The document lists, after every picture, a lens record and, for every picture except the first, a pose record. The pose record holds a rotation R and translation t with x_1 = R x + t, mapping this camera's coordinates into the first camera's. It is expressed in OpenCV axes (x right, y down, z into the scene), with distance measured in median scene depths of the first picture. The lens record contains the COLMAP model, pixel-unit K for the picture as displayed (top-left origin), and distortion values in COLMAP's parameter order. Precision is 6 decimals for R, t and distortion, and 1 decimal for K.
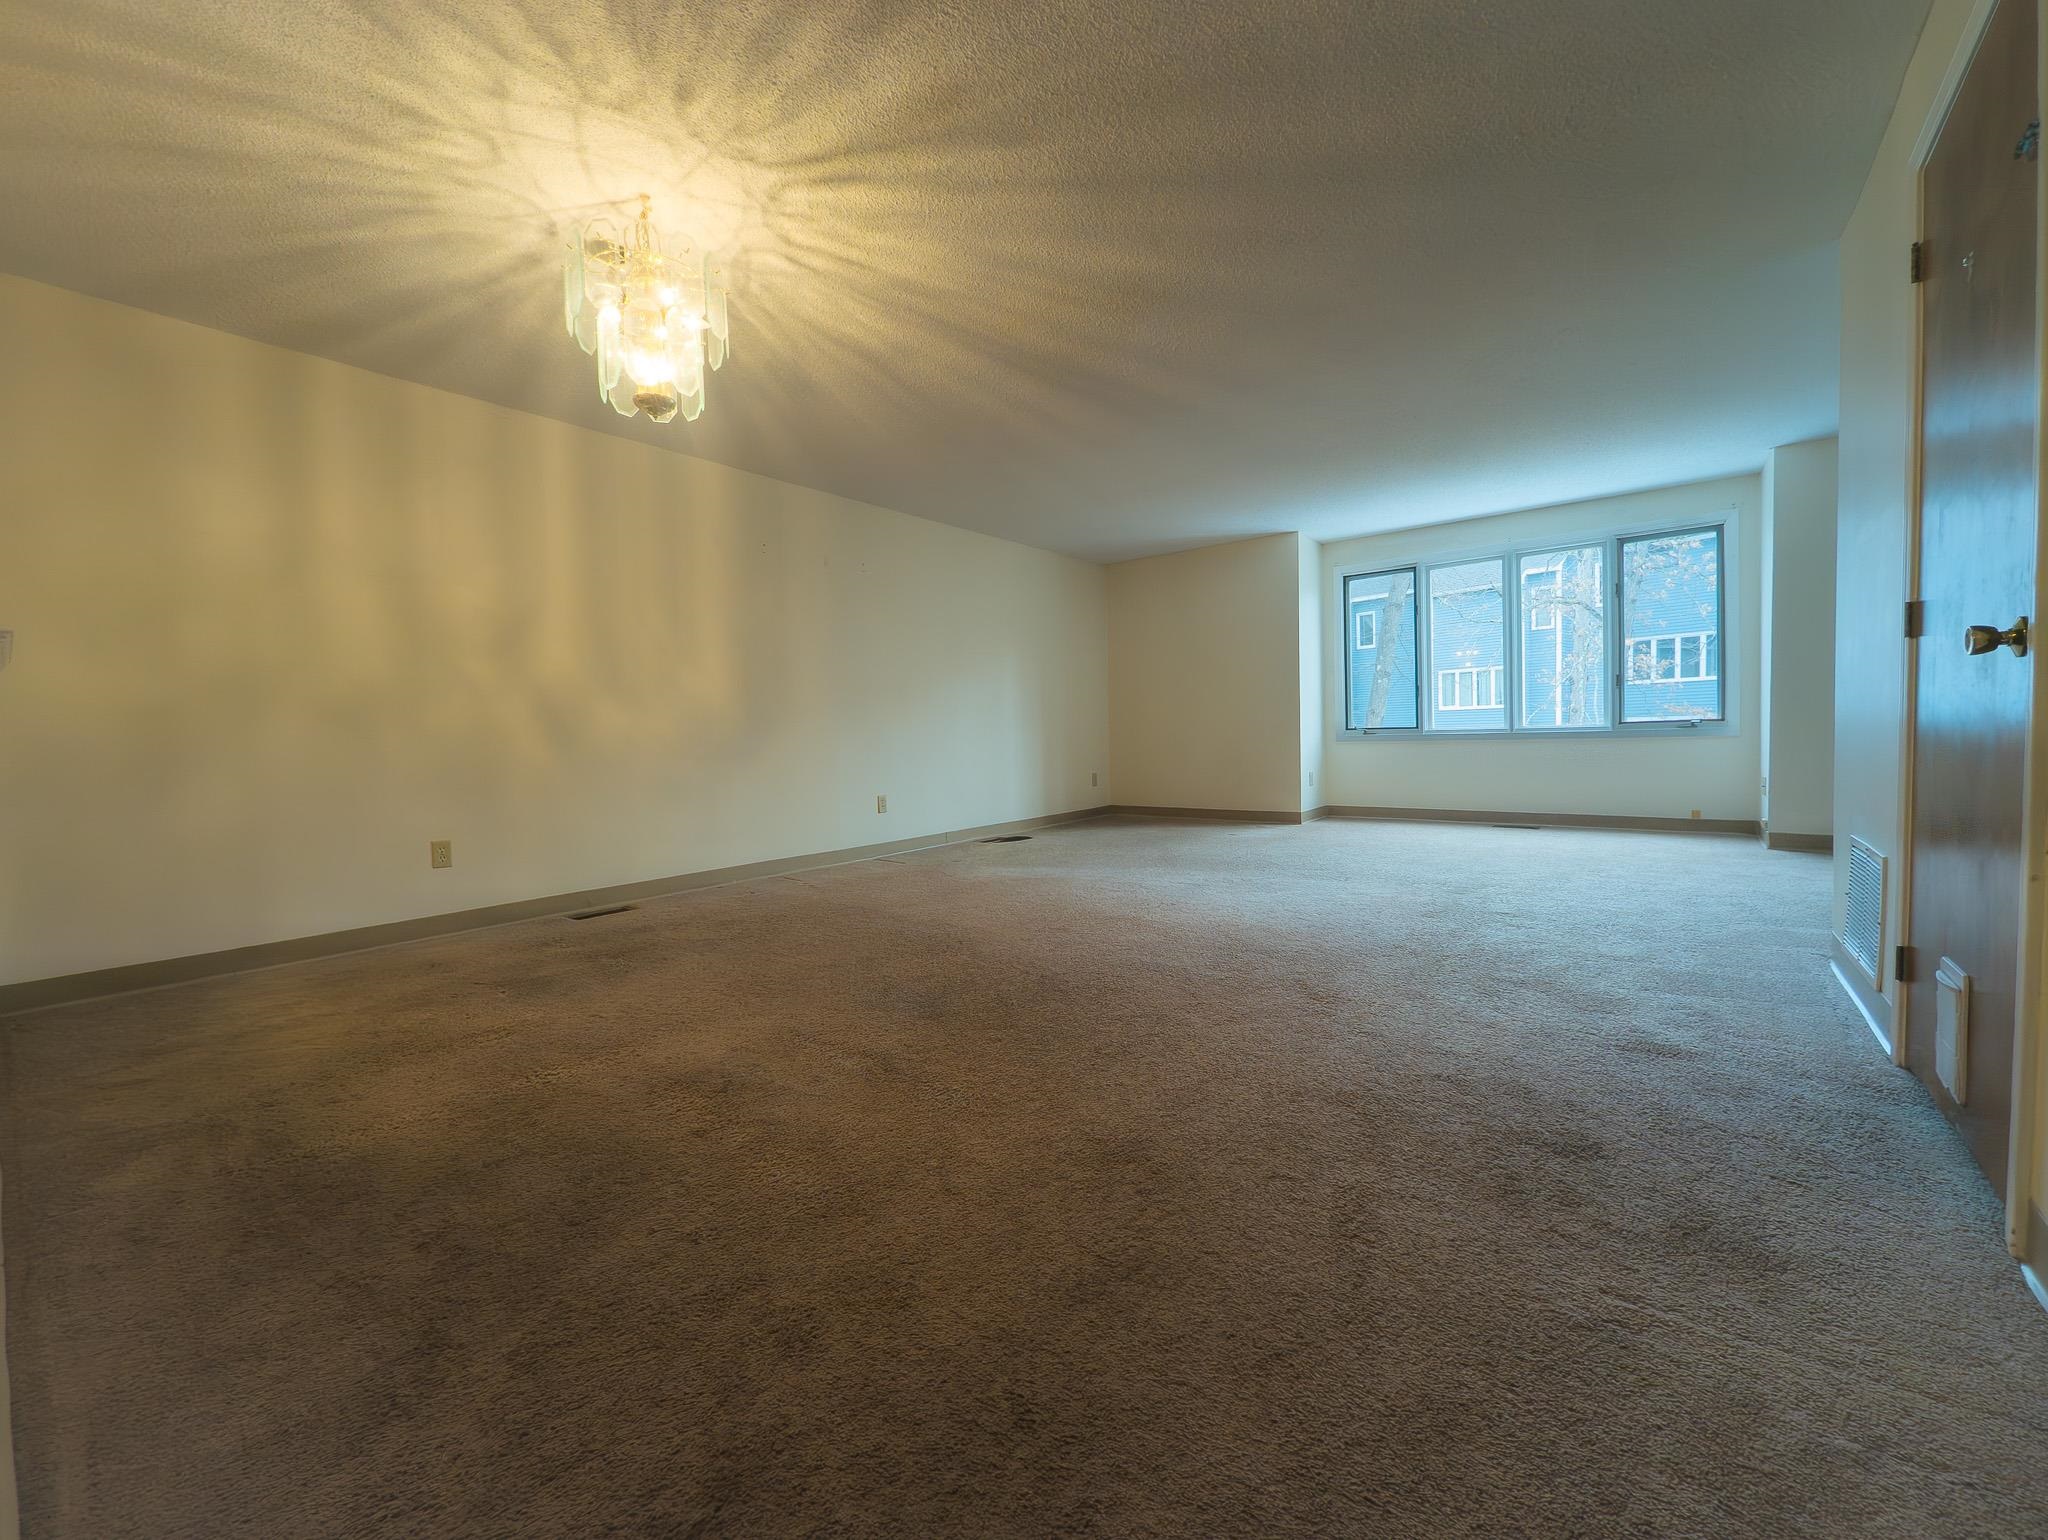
lens RADIAL K [[810.4, 0, 1010.1], [0, 810.4, 769.1], [0, 0, 1]] dist [-0.002957, -0.000571]
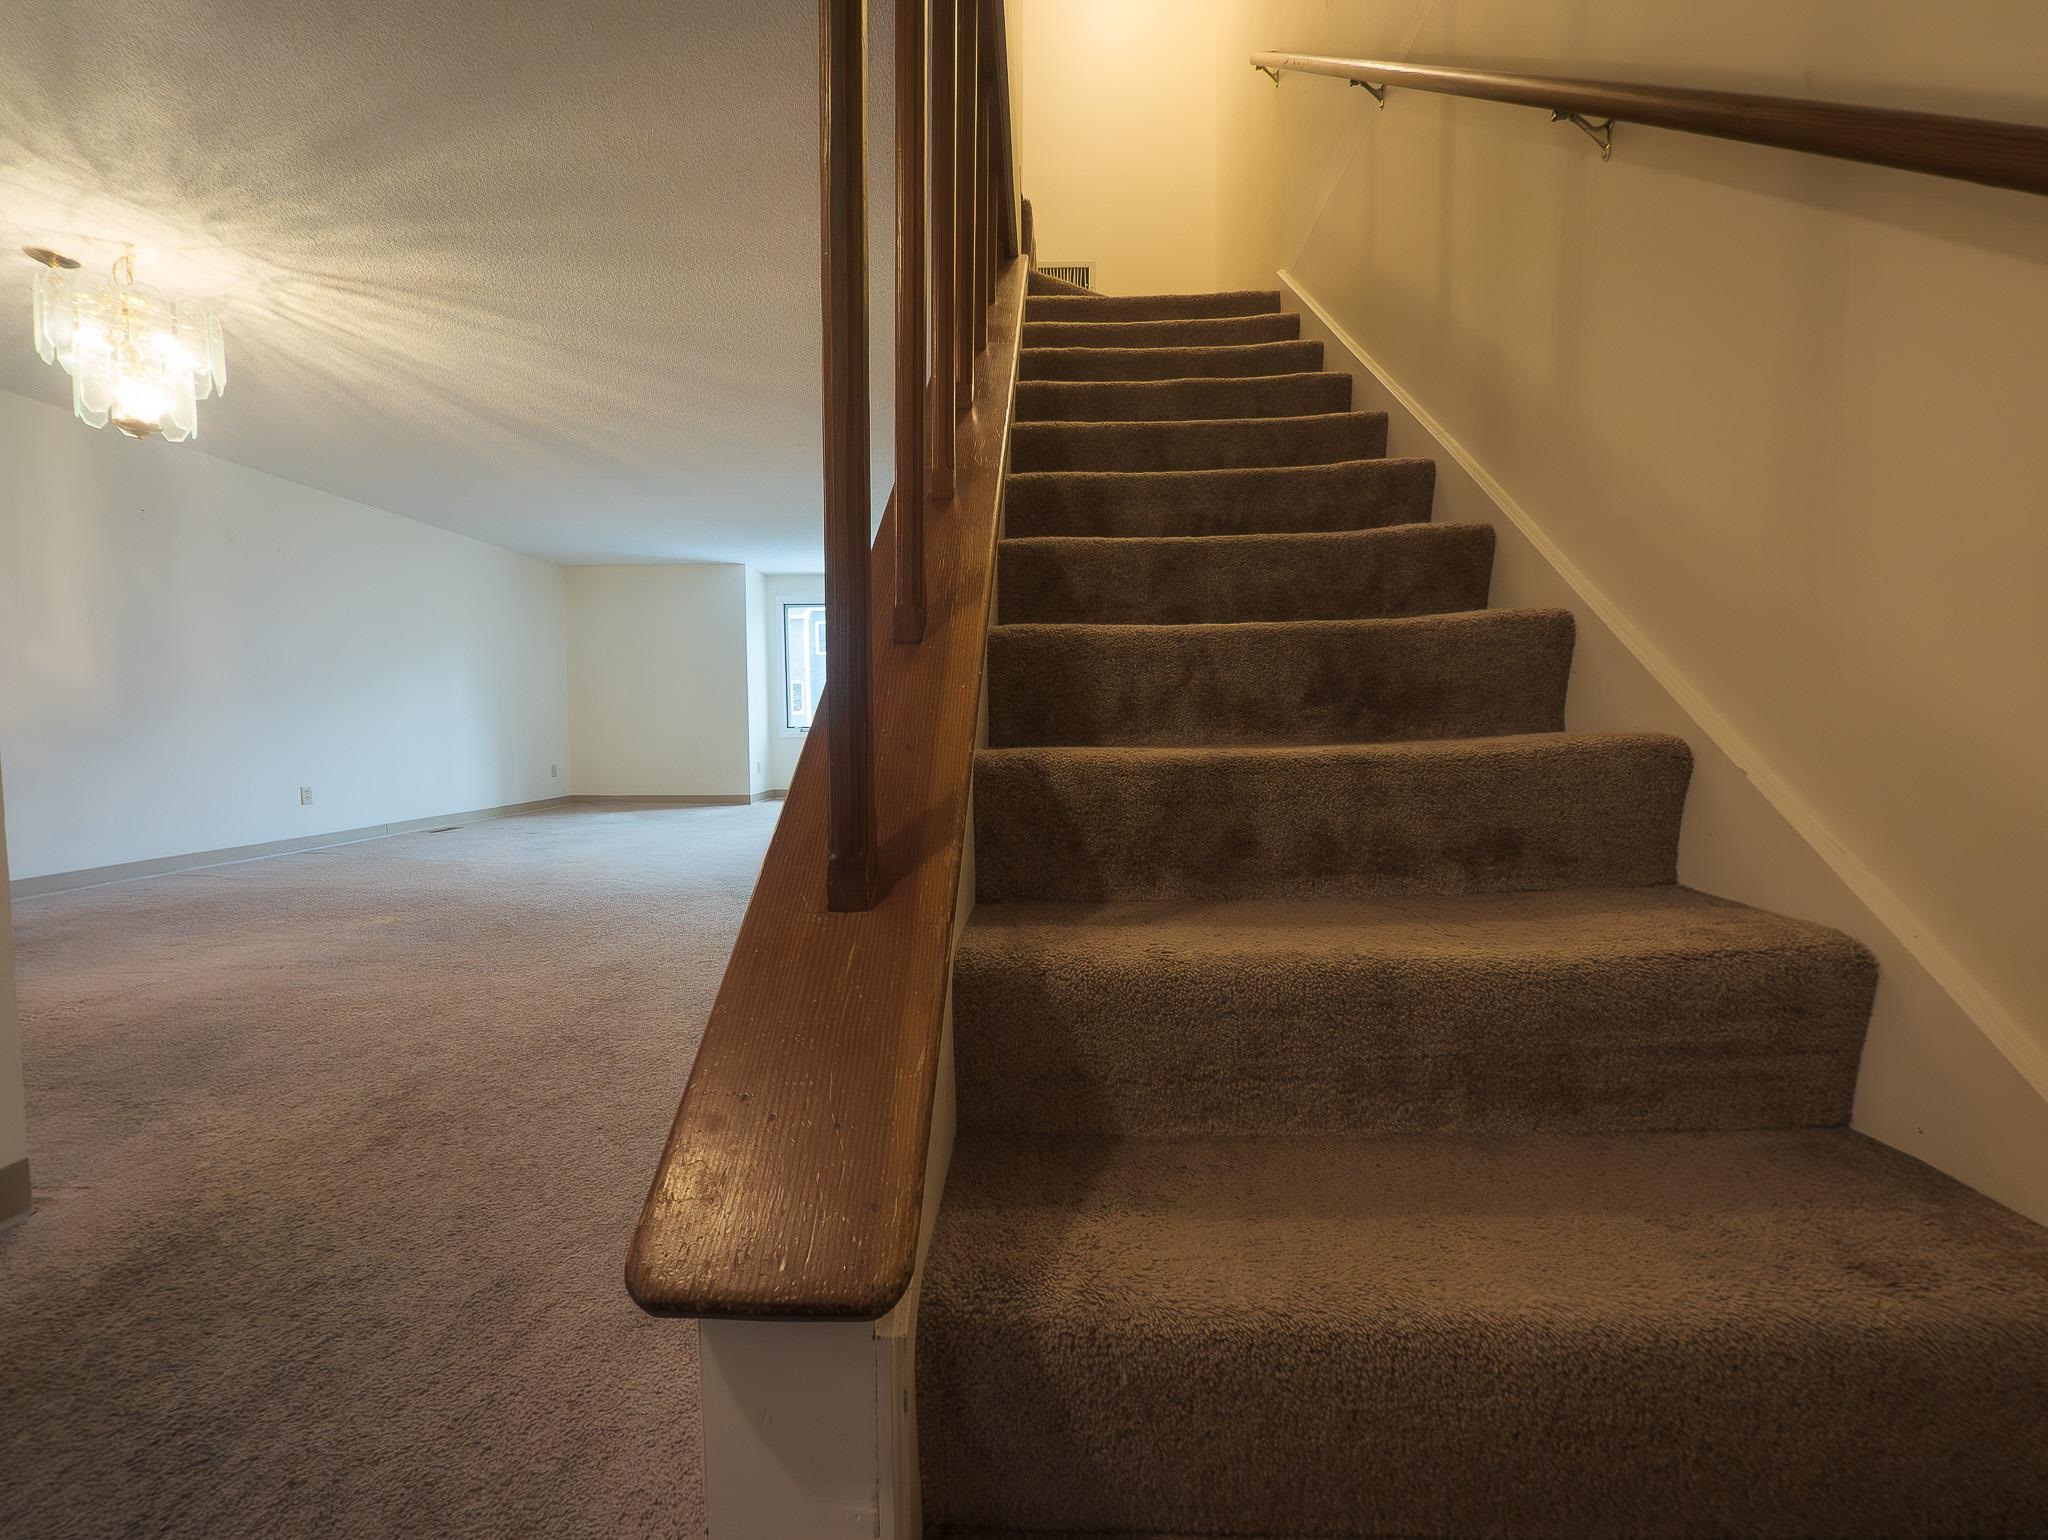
lens RADIAL K [[810.4, 0, 1010.1], [0, 810.4, 769.1], [0, 0, 1]] dist [-0.002957, -0.000571]
pose [[0.806874, -0.013942, 0.590558, -0.104824], [0.012703, 0.999900, 0.006249, 0.027854], [-0.590586, 0.002460, 0.806971, -0.505289]]
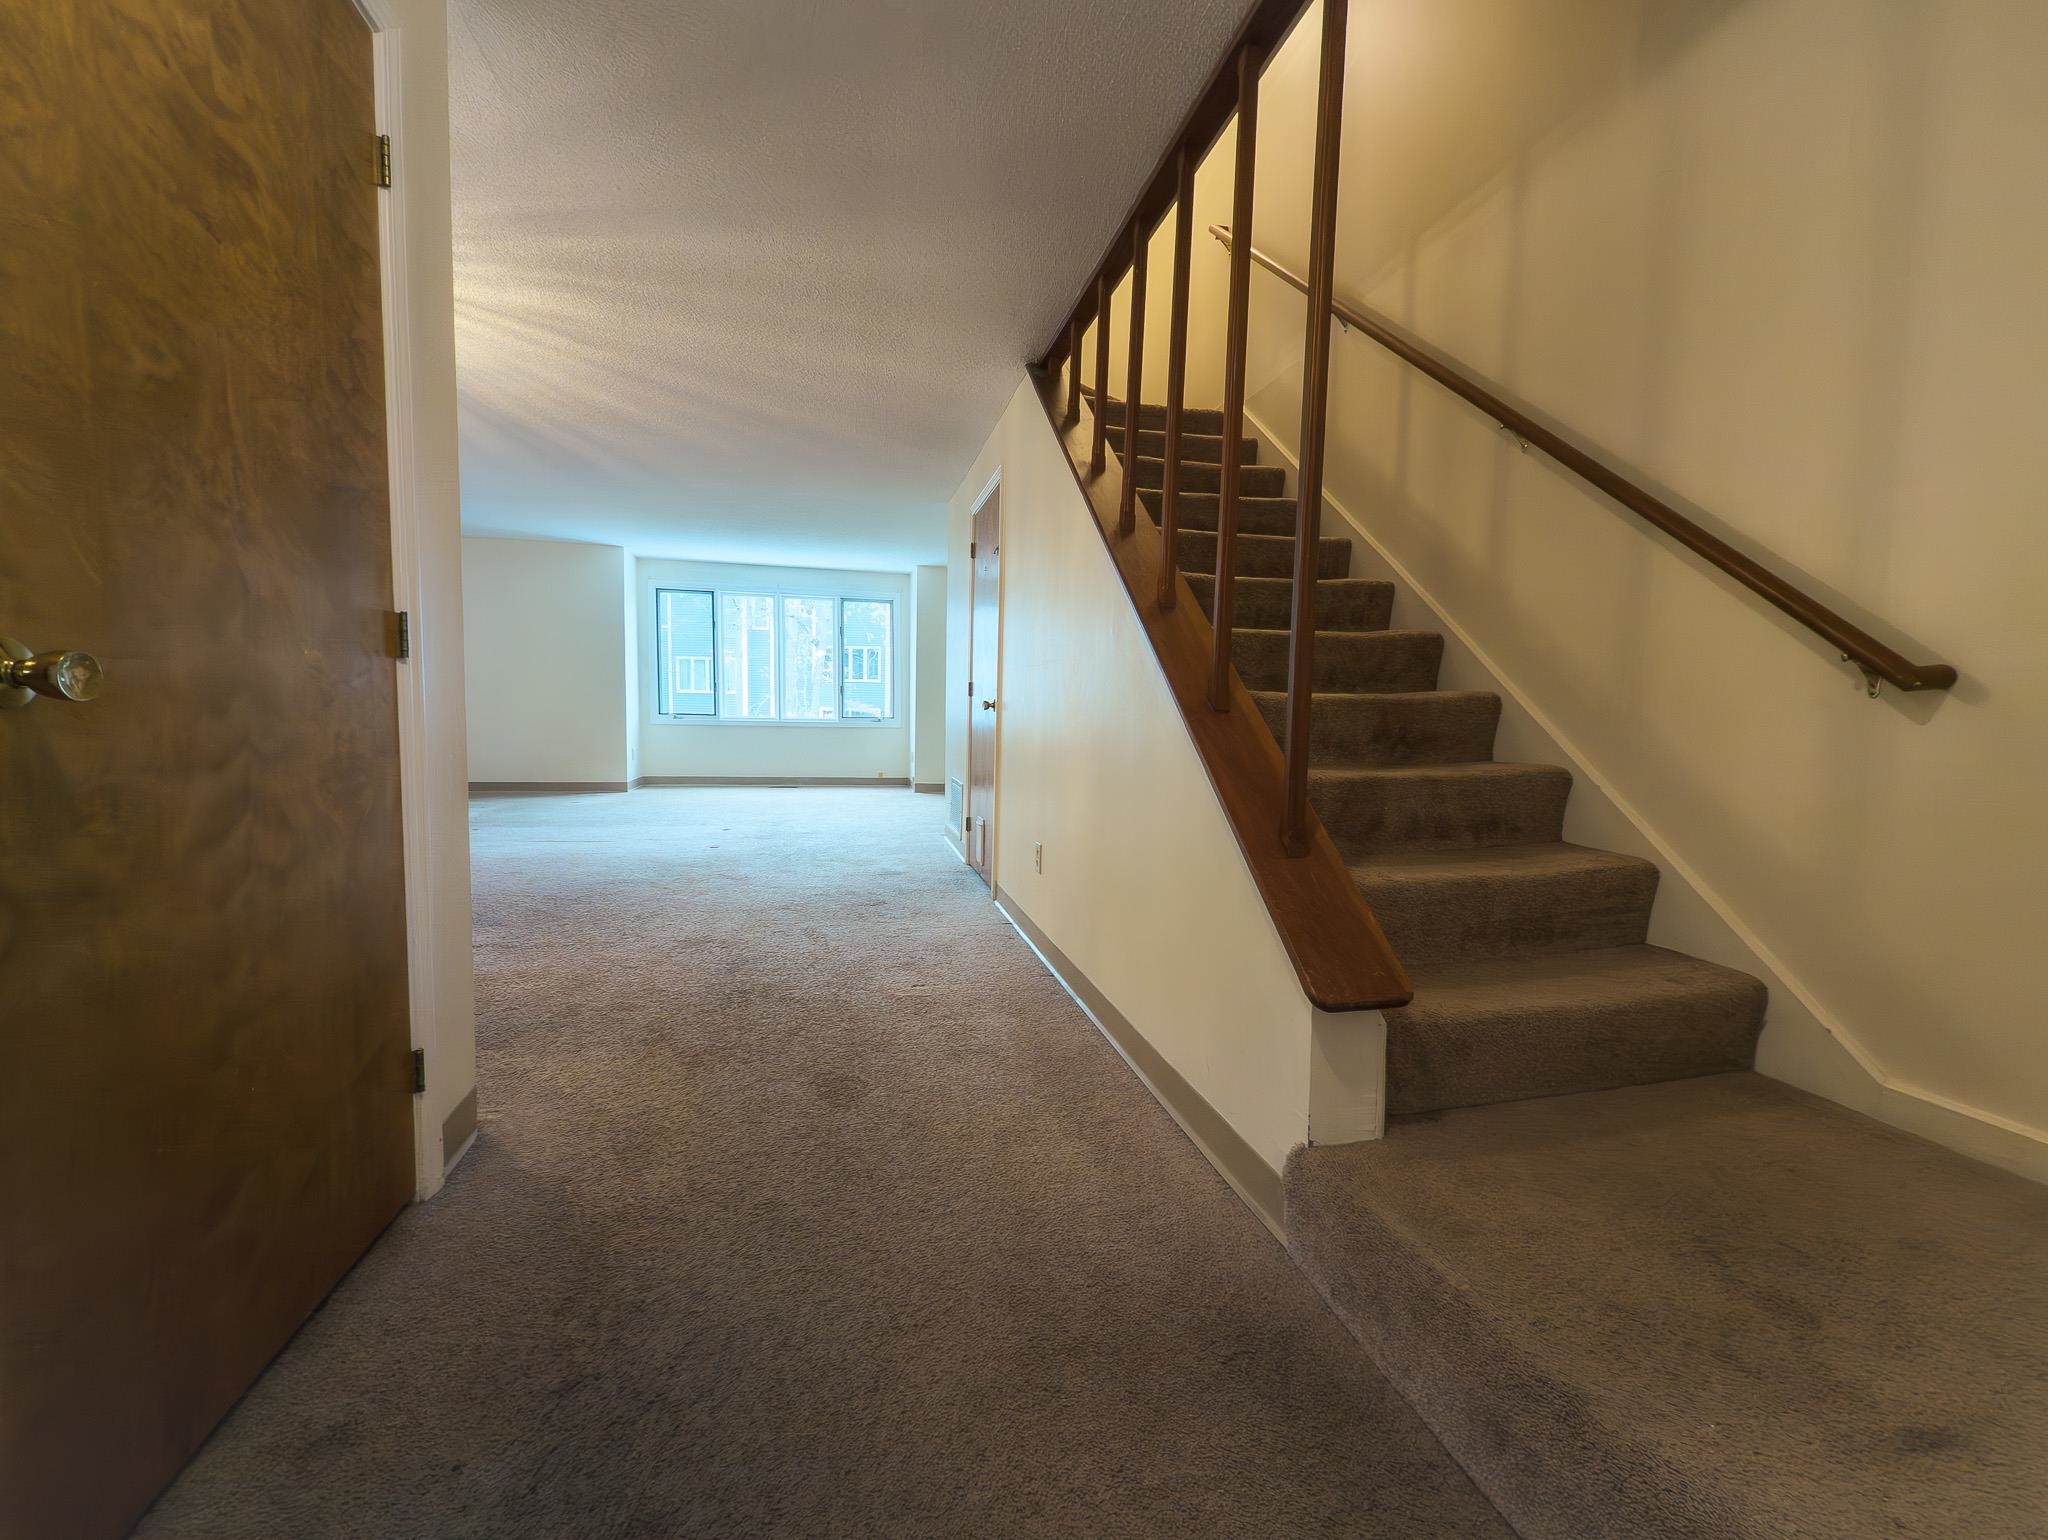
lens RADIAL K [[810.4, 0, 1010.1], [0, 810.4, 769.1], [0, 0, 1]] dist [-0.002957, -0.000571]
pose [[0.627934, -0.020761, 0.777990, -0.516897], [-0.000633, 0.999630, 0.027187, 0.001774], [-0.778267, -0.017564, 0.627688, -0.459361]]
